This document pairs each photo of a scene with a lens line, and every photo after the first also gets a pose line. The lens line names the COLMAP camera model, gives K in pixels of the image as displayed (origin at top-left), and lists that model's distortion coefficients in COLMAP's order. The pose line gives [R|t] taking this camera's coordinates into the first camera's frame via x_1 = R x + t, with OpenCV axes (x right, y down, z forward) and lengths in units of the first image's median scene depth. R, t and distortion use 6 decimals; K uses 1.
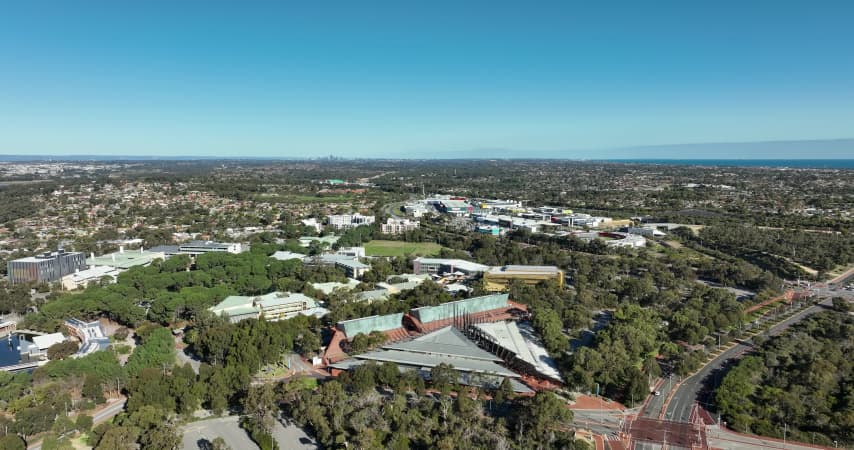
lens RADIAL K [[598.3, 0, 431.1], [0, 598.3, 223.9], [0, 0, 1]] dist [-0.001050, 0.012344]
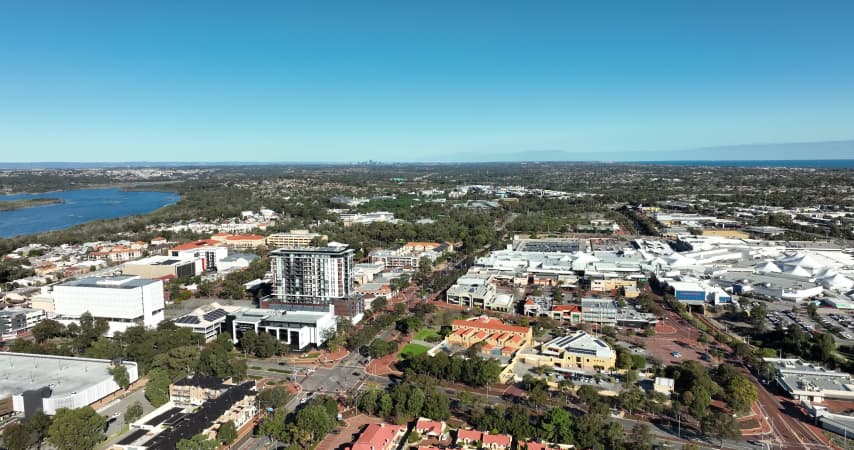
lens RADIAL K [[598.3, 0, 431.1], [0, 598.3, 223.9], [0, 0, 1]] dist [-0.001050, 0.012344]
pose [[0.998406, -0.003366, -0.056341, -0.024421], [0.003031, 0.999977, -0.006034, 0.110985], [0.056360, 0.005853, 0.998393, -1.009551]]
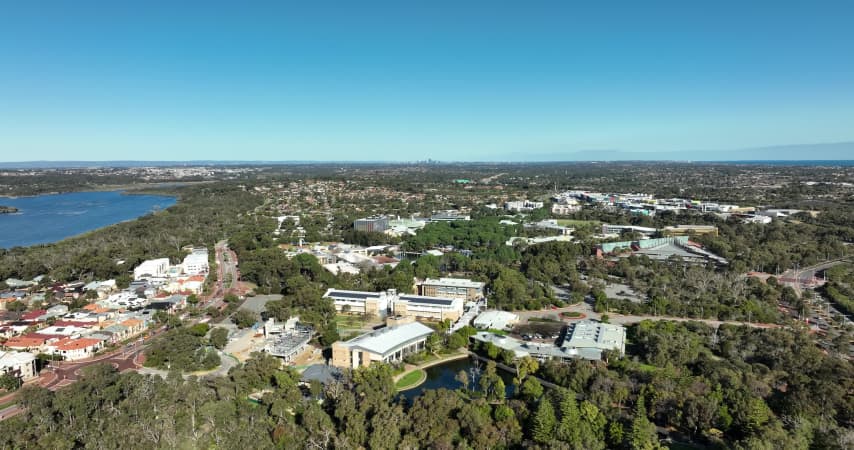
lens RADIAL K [[598.3, 0, 431.1], [0, 598.3, 223.9], [0, 0, 1]] dist [-0.001050, 0.012344]
pose [[0.988156, 0.009124, -0.153181, -0.132932], [-0.009986, 0.999938, -0.004860, 0.041720], [0.153127, 0.006332, 0.988186, -0.304908]]
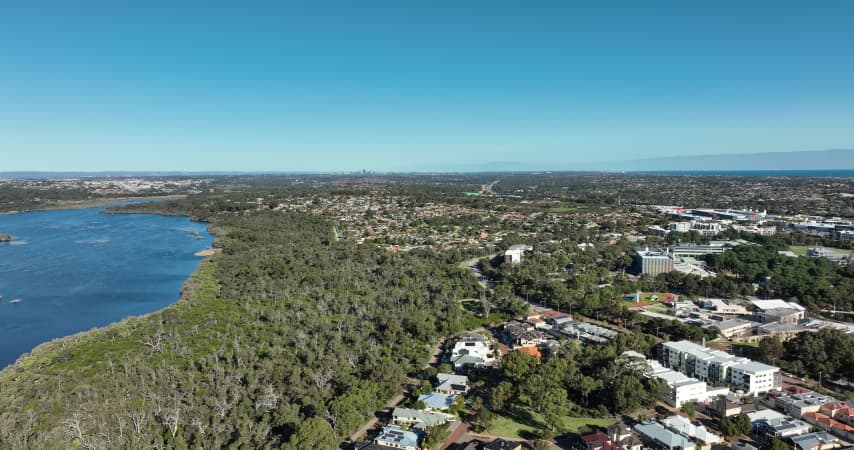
lens RADIAL K [[598.3, 0, 431.1], [0, 598.3, 223.9], [0, 0, 1]] dist [-0.001050, 0.012344]
pose [[0.999603, -0.005760, -0.027562, -0.580214], [0.005138, 0.999732, -0.022585, 0.010896], [0.027685, 0.022434, 0.999365, -0.105305]]
